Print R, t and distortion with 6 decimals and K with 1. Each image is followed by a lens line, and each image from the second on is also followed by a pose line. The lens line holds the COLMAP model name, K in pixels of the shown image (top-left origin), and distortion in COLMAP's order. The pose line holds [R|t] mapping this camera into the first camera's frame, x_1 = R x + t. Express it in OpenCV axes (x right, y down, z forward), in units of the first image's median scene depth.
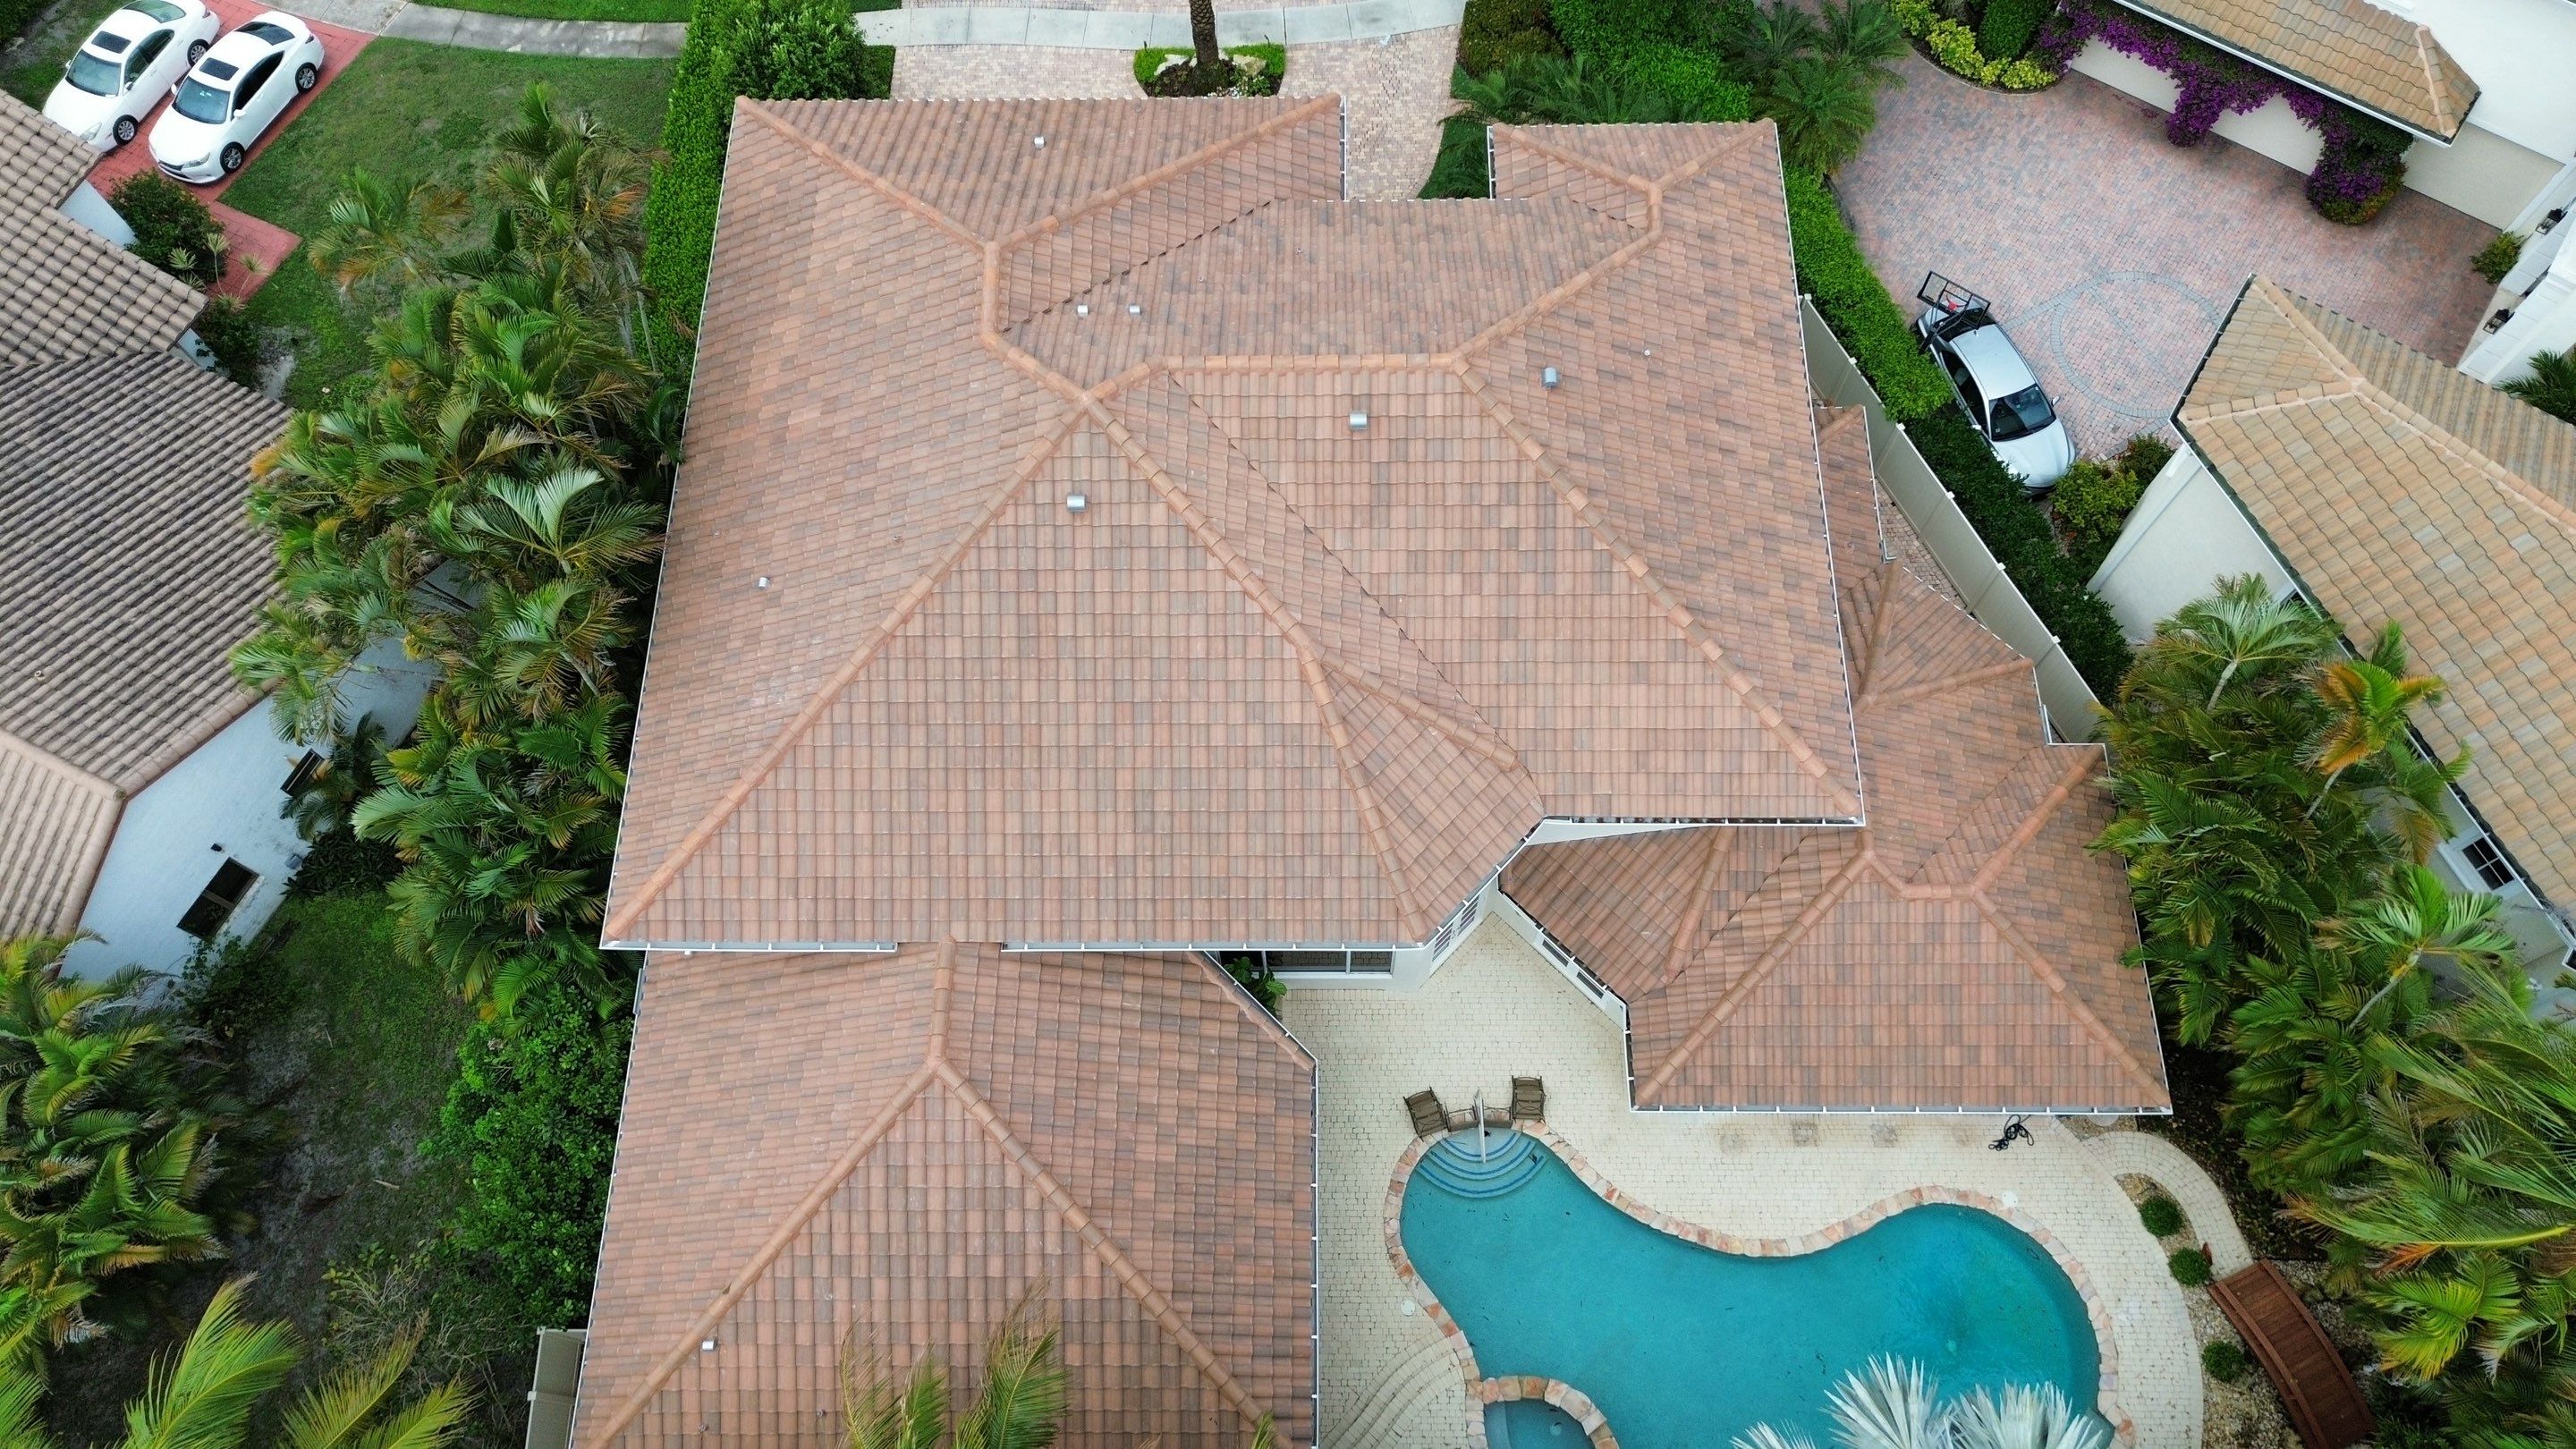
lens RADIAL K [[1835.8, 0, 1290.6], [0, 1835.8, 733.1], [0, 0, 1]] dist [0.050026, -0.046319]
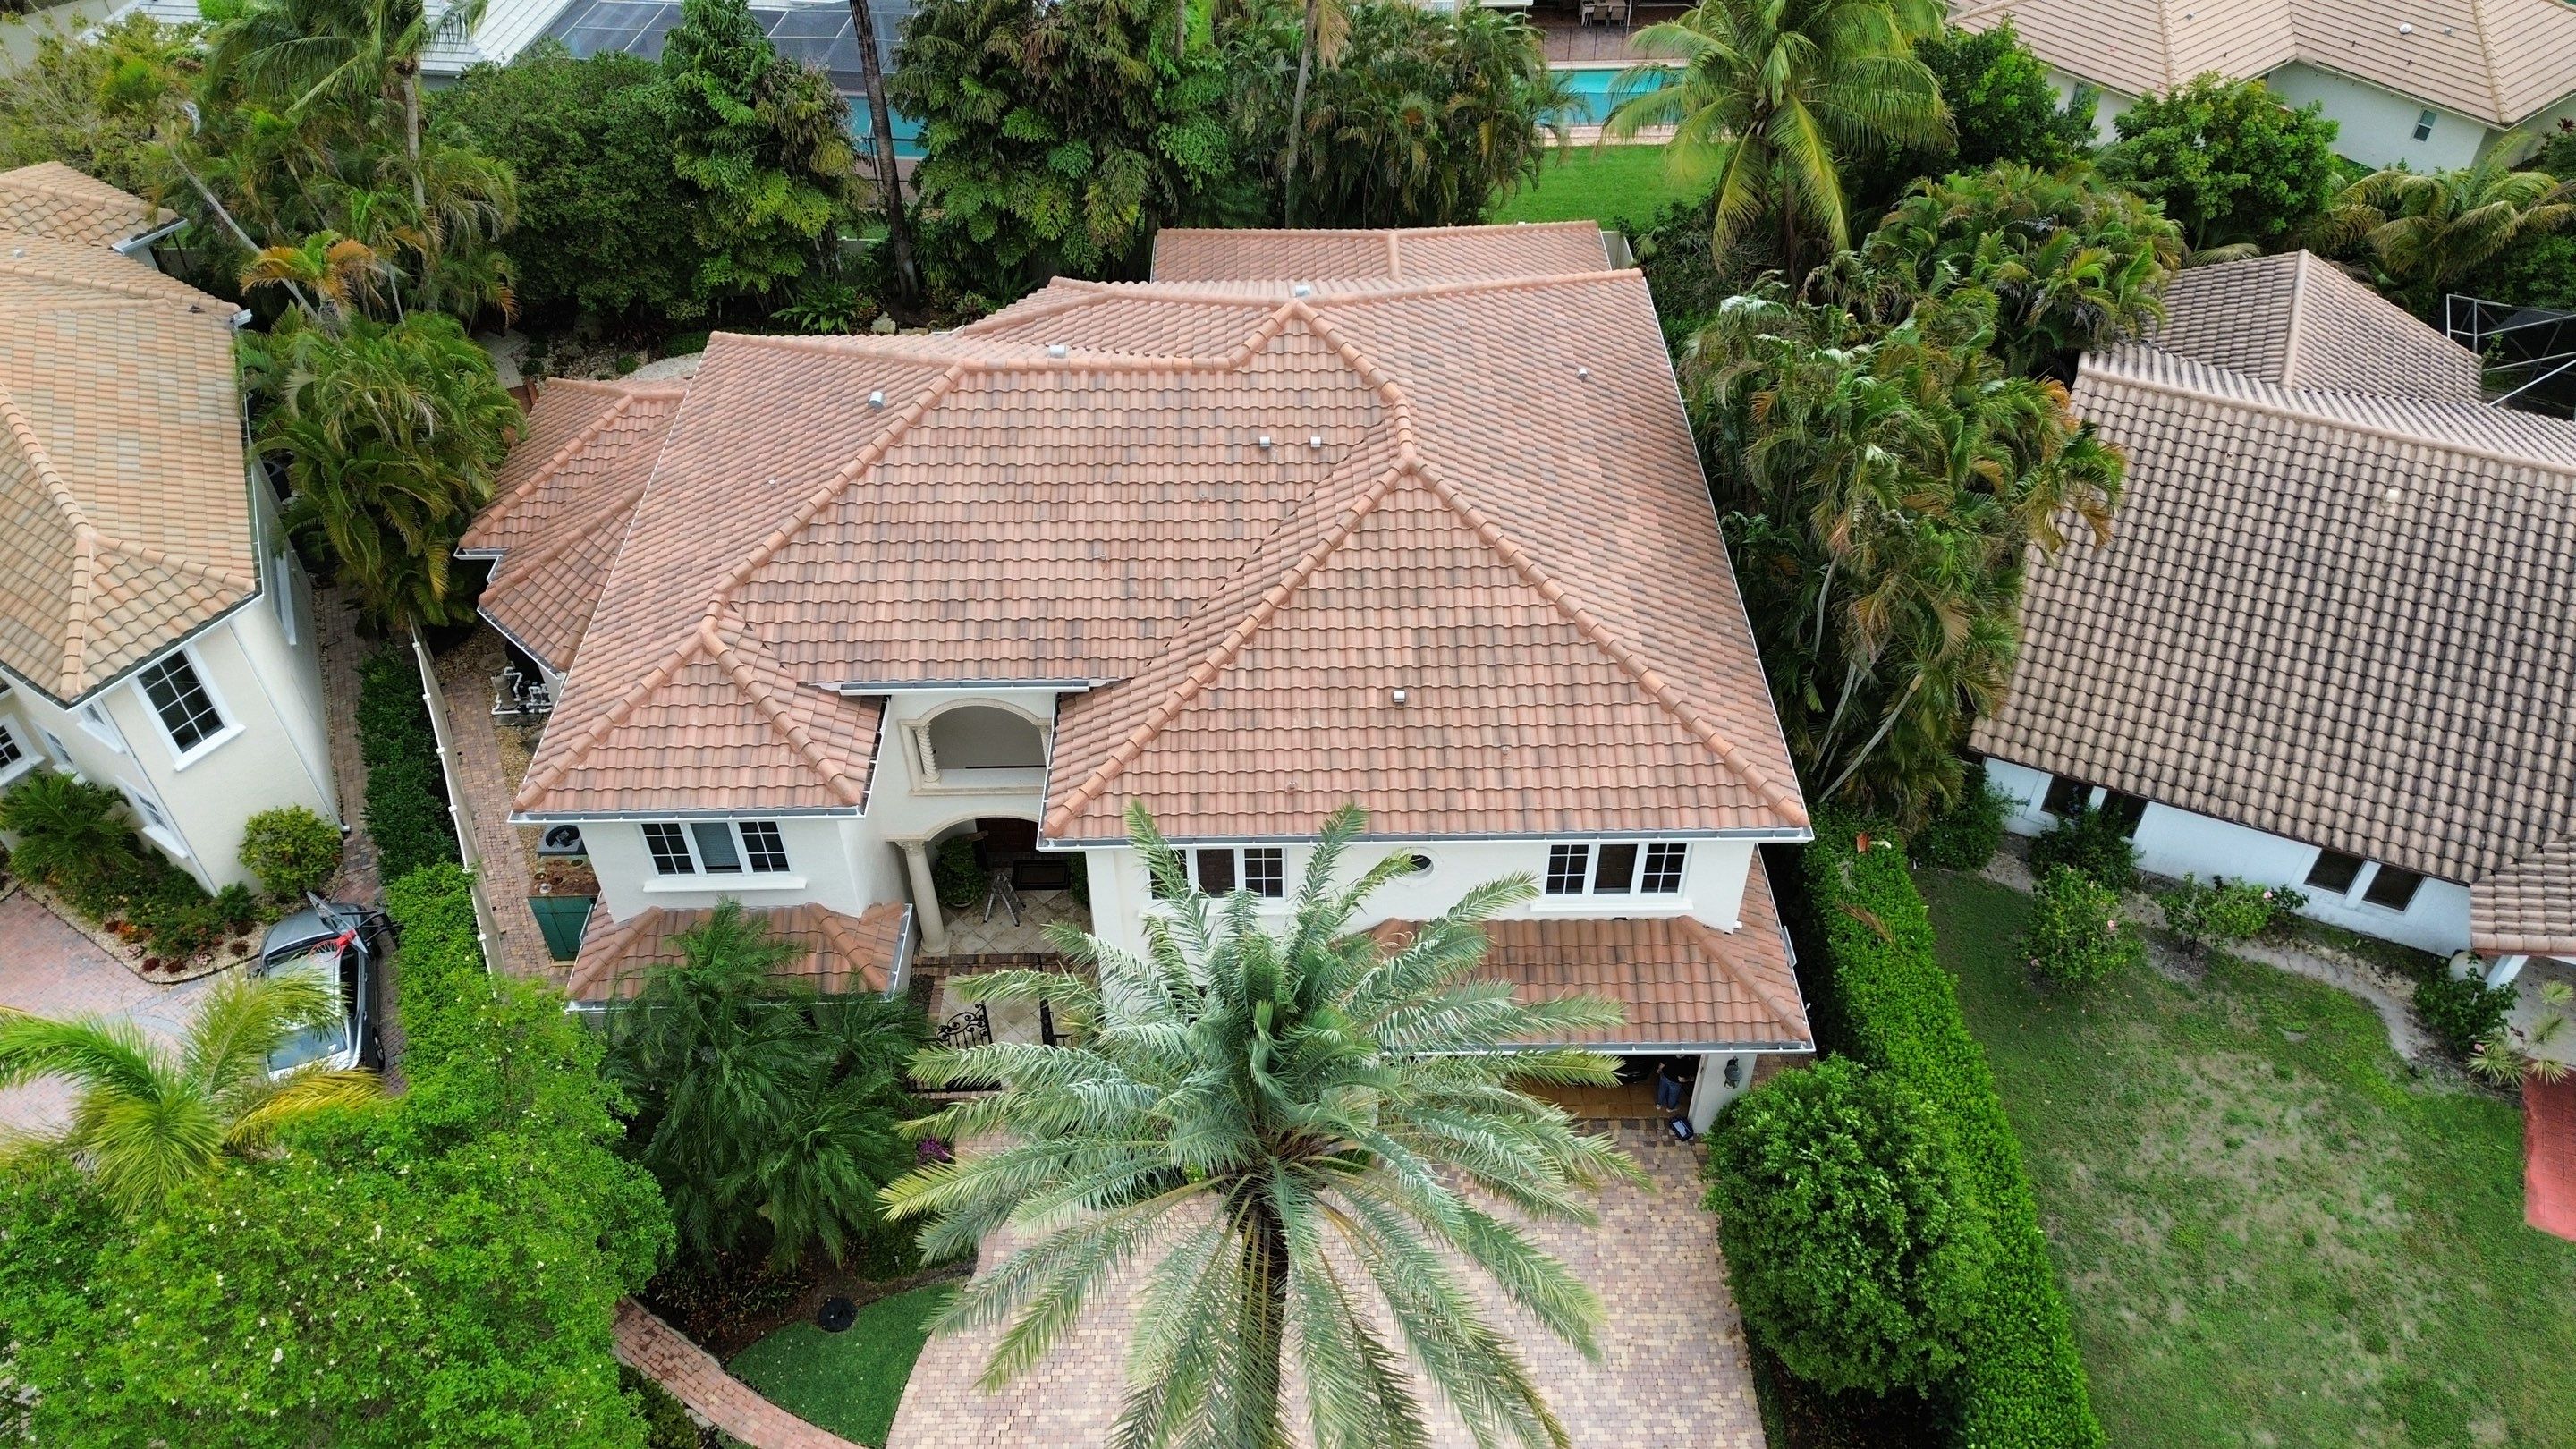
lens RADIAL K [[1835.8, 0, 1288.4], [0, 1835.8, 715.1], [0, 0, 1]] dist [0.050026, -0.046319]
pose [[-0.999448, 0.031742, 0.009810, -0.099776], [-0.000923, -0.321702, 0.946840, -1.206735], [0.033211, 0.946309, 0.321554, 0.765187]]
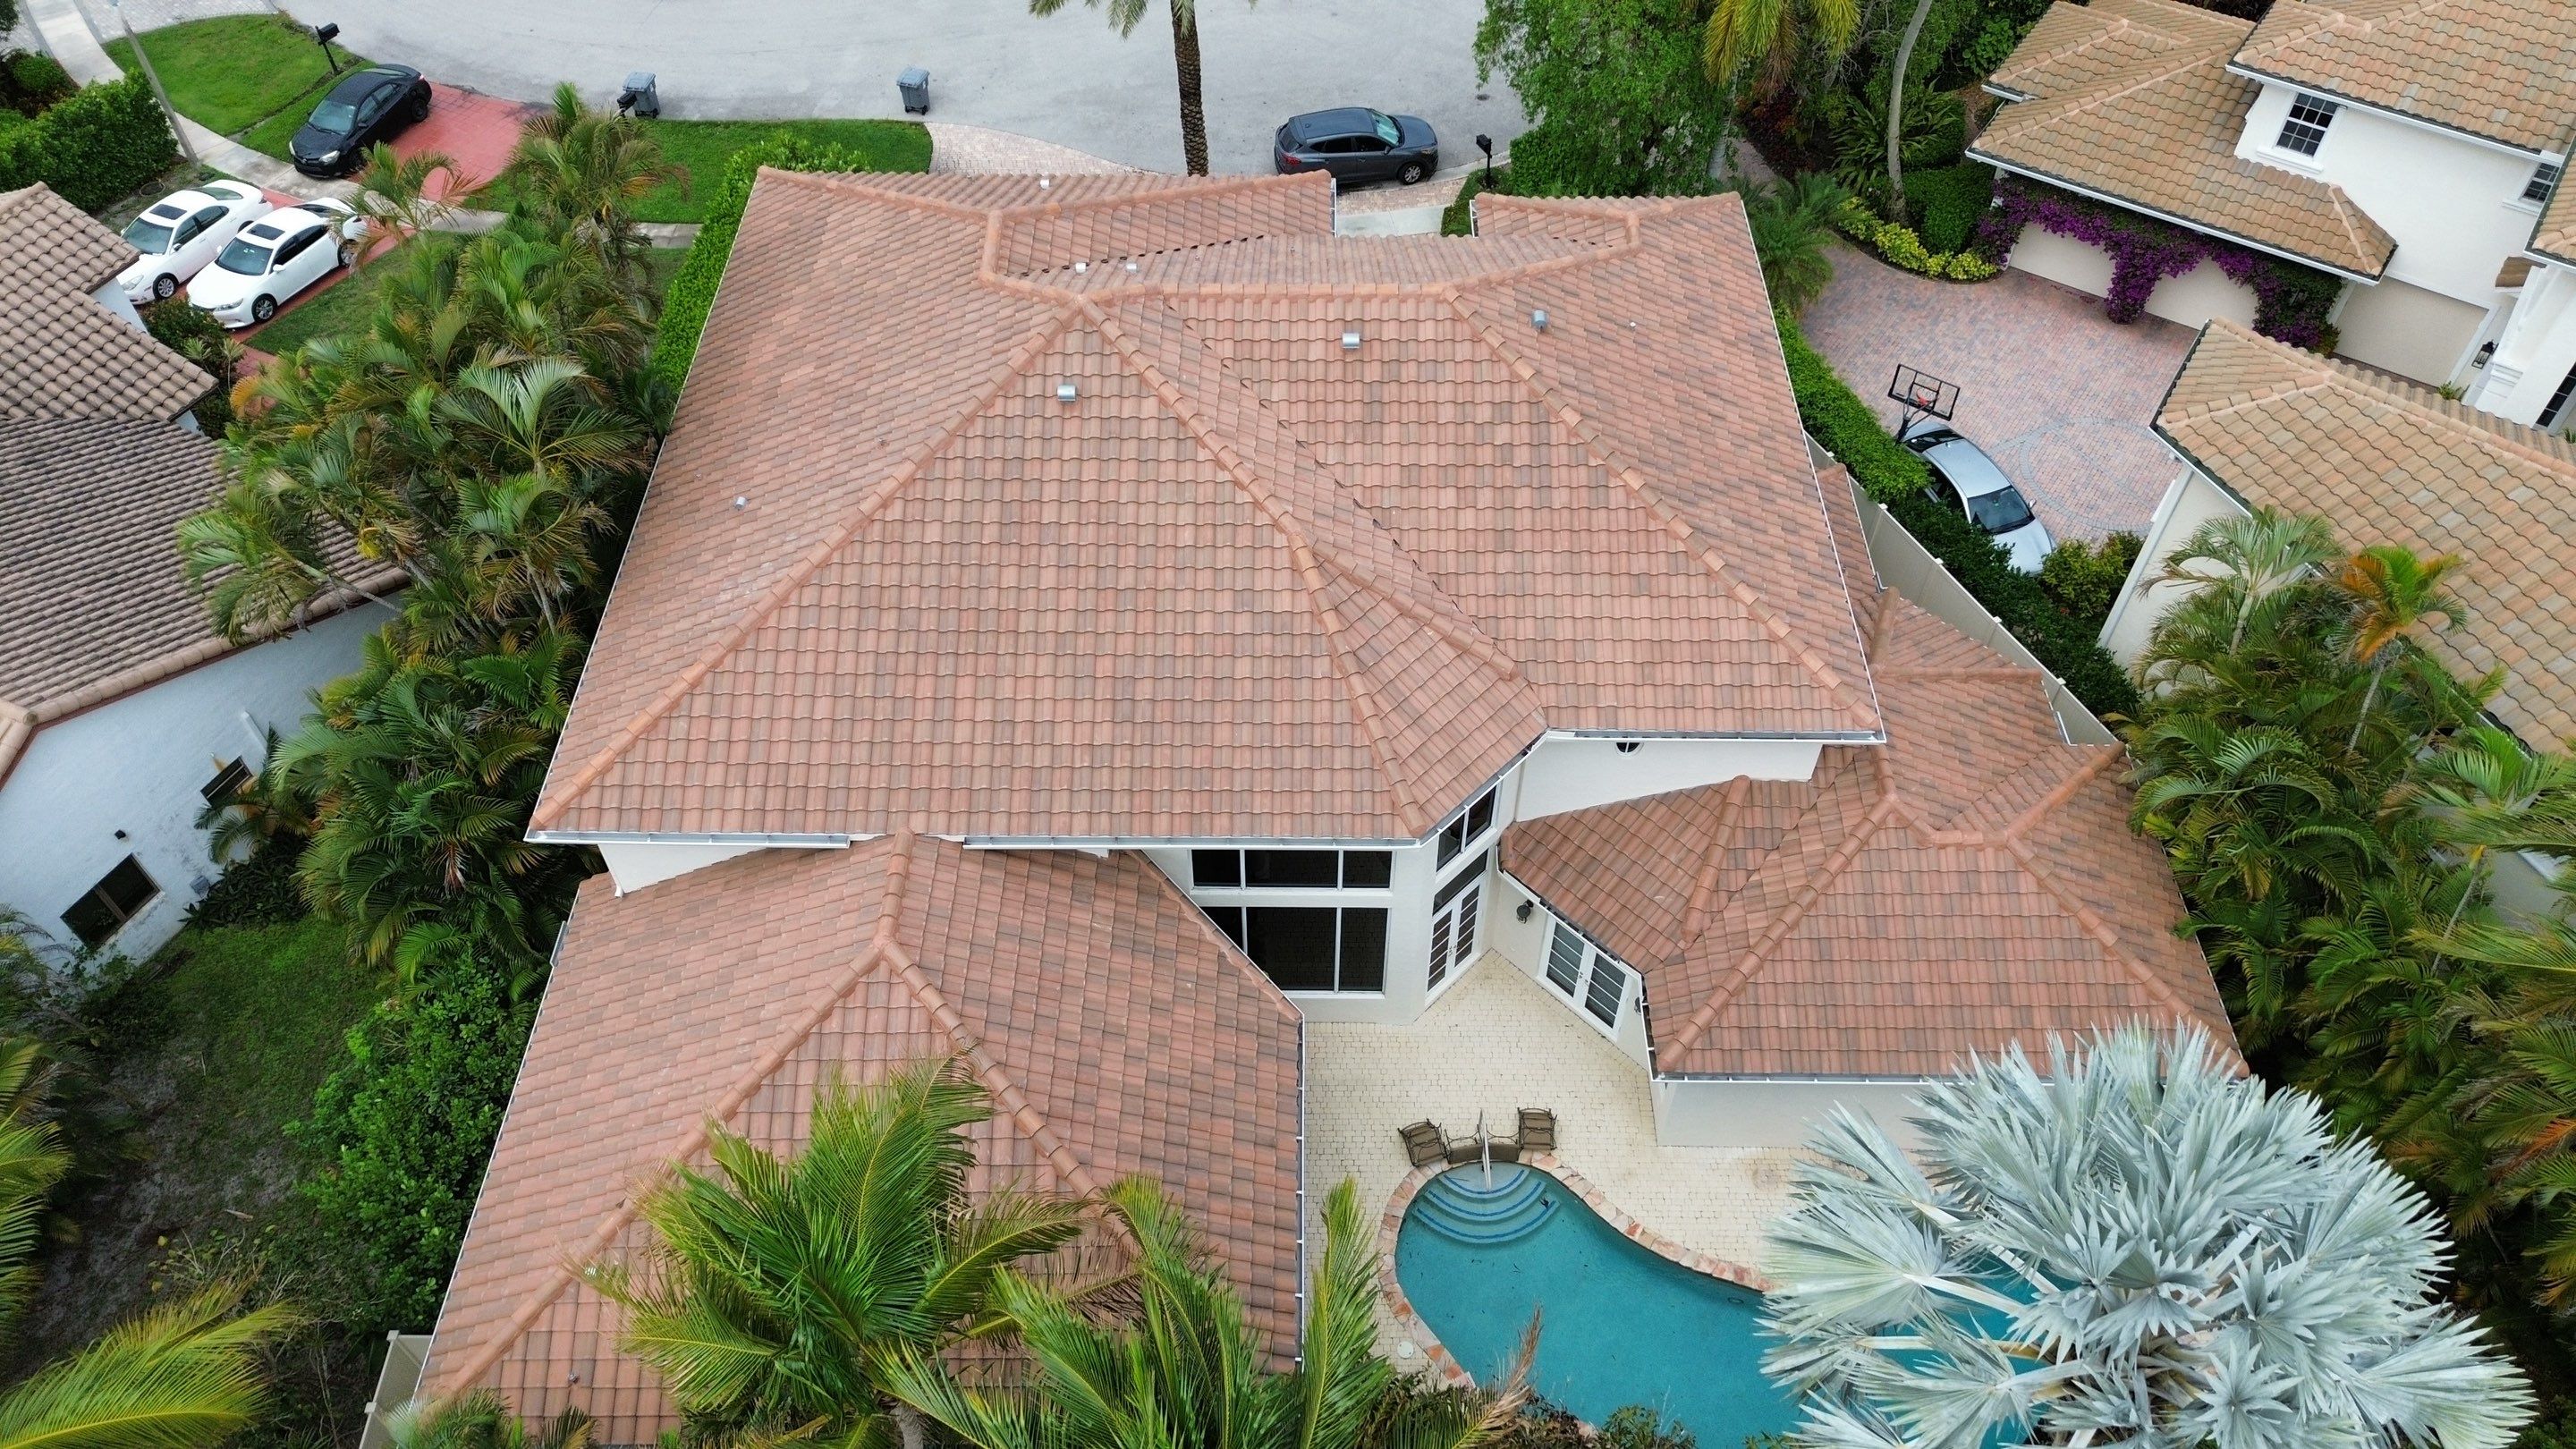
lens RADIAL K [[1835.8, 0, 1290.7], [0, 1835.8, 731.0], [0, 0, 1]] dist [0.050026, -0.046319]
pose [[0.999831, 0.013770, 0.012204, -0.005072], [-0.009532, 0.954943, -0.296637, 0.312348], [-0.015739, 0.296470, 0.954912, 0.095384]]
